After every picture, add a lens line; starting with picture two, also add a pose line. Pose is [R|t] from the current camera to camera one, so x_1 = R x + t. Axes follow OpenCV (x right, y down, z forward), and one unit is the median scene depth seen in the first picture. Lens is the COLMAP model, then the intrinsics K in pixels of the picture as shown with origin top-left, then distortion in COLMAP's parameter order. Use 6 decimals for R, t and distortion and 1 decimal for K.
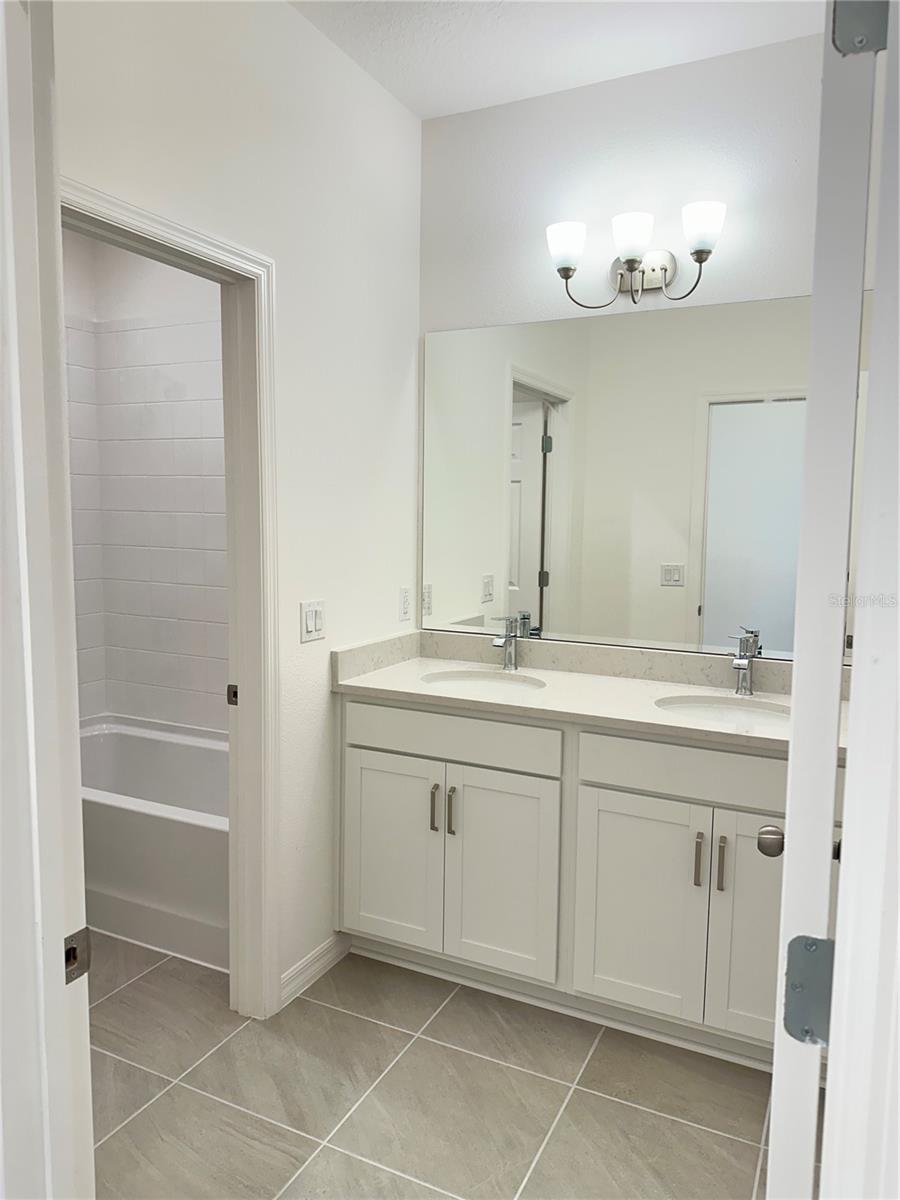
lens RADIAL K [[831.3, 0, 450.0], [0, 831.3, 600.0], [0, 0, 1]] dist [0.108120, -0.128736]
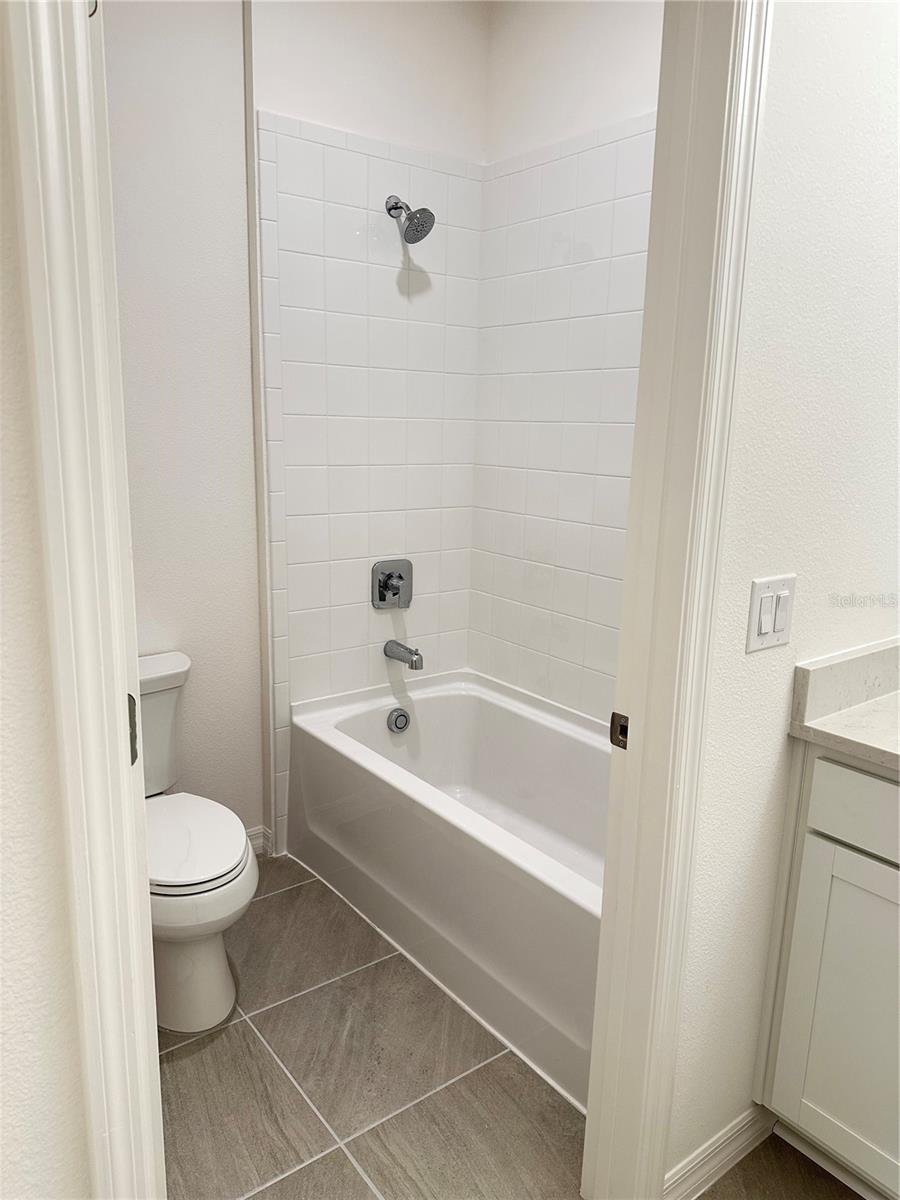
lens RADIAL K [[831.3, 0, 450.0], [0, 831.3, 600.0], [0, 0, 1]] dist [0.108120, -0.128736]
pose [[0.896588, 0.101045, -0.431185, -0.110380], [-0.061654, 0.992621, 0.104413, -0.028473], [0.438553, -0.067031, 0.896202, 0.387264]]
